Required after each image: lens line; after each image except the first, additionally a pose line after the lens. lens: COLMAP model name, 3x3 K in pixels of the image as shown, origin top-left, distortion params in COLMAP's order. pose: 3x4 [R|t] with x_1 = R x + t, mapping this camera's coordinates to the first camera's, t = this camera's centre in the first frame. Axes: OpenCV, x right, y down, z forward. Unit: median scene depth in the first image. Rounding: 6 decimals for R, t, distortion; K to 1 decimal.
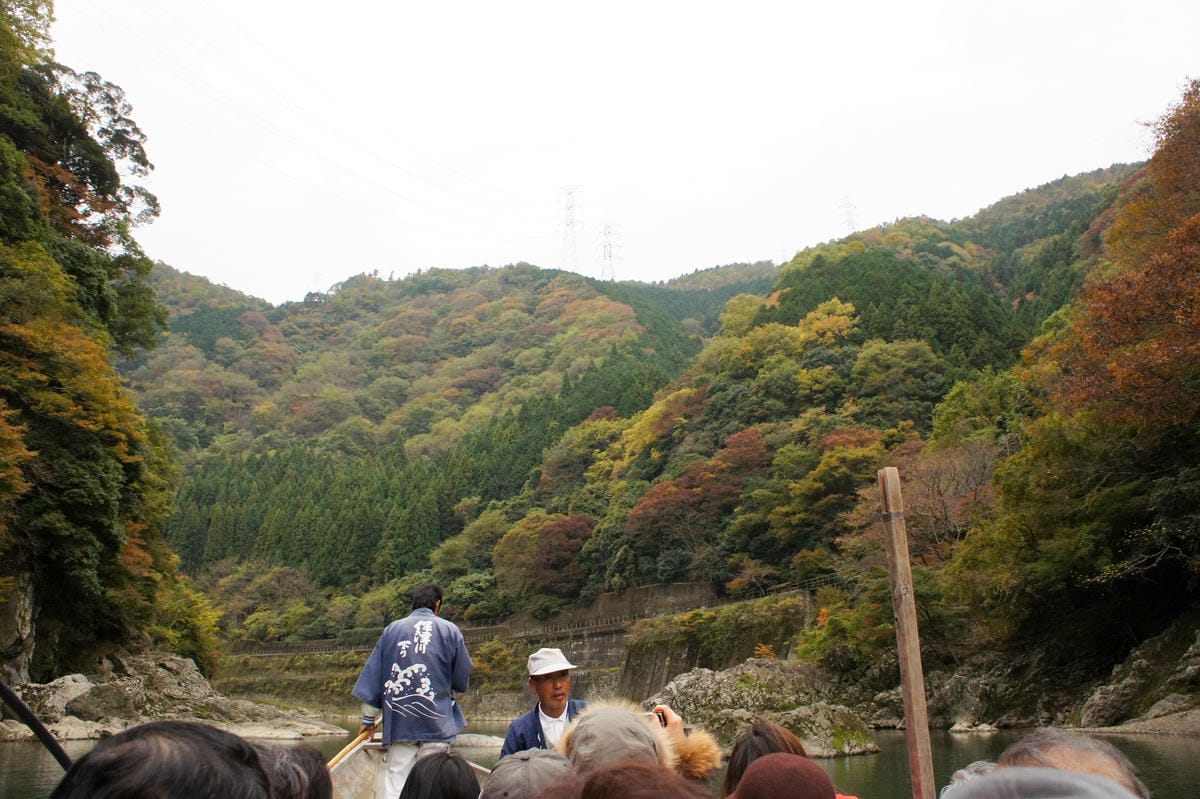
lens RADIAL K [[944.7, 0, 600.0], [0, 944.7, 399.5], [0, 0, 1]] dist [-0.183373, 0.135336]
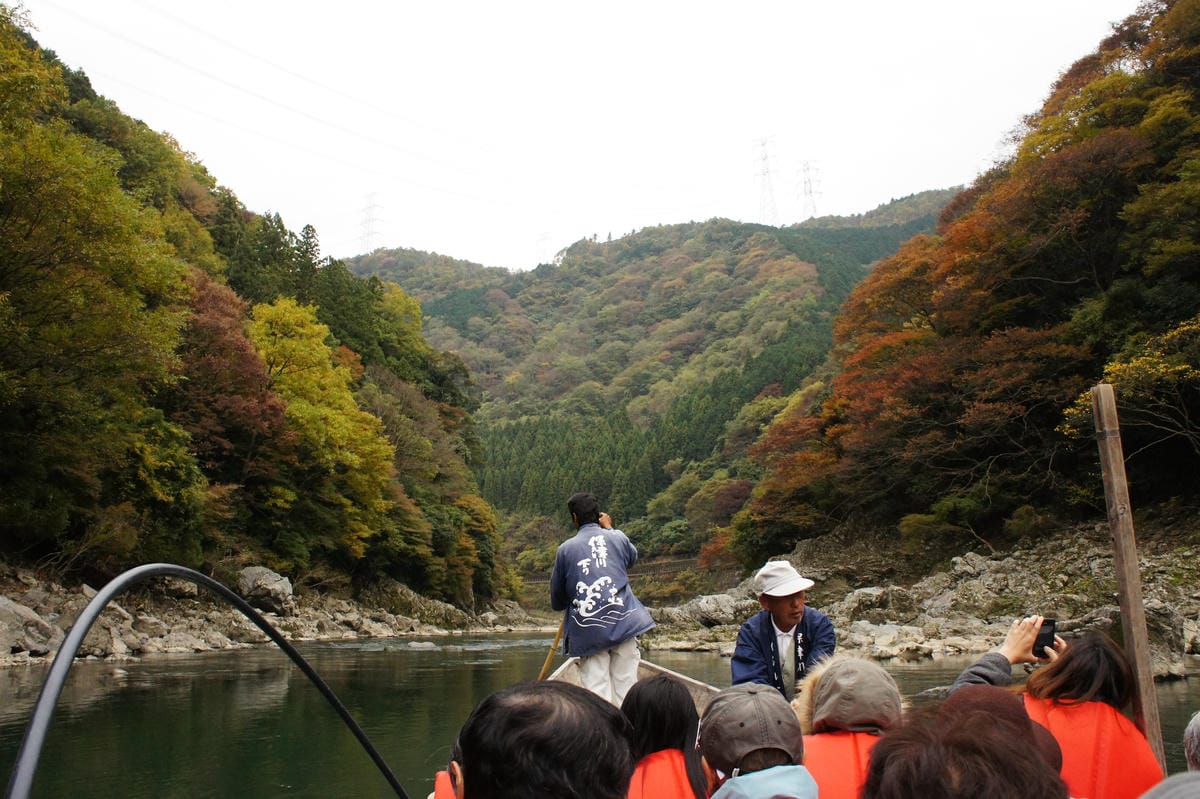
lens RADIAL K [[944.7, 0, 600.0], [0, 944.7, 399.5], [0, 0, 1]] dist [-0.183373, 0.135336]
pose [[0.966292, -0.060784, -0.250168, 0.058910], [0.084763, 0.992664, 0.086216, -0.062183], [0.243093, -0.104515, 0.964356, -0.181021]]
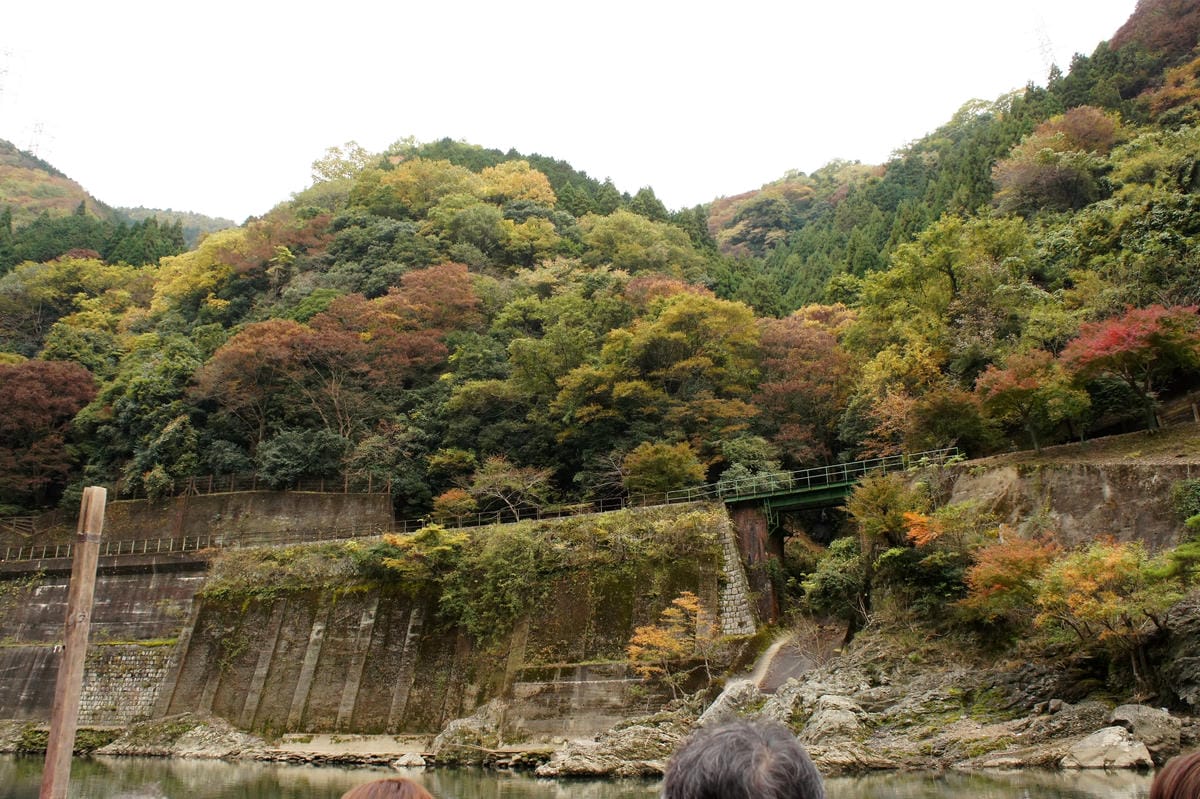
lens RADIAL K [[944.7, 0, 600.0], [0, 944.7, 399.5], [0, 0, 1]] dist [-0.183373, 0.135336]
pose [[0.773998, 0.224049, 0.592224, -0.040052], [-0.201936, 0.973809, -0.104492, 0.061241], [-0.600124, -0.038715, 0.798970, 0.178674]]
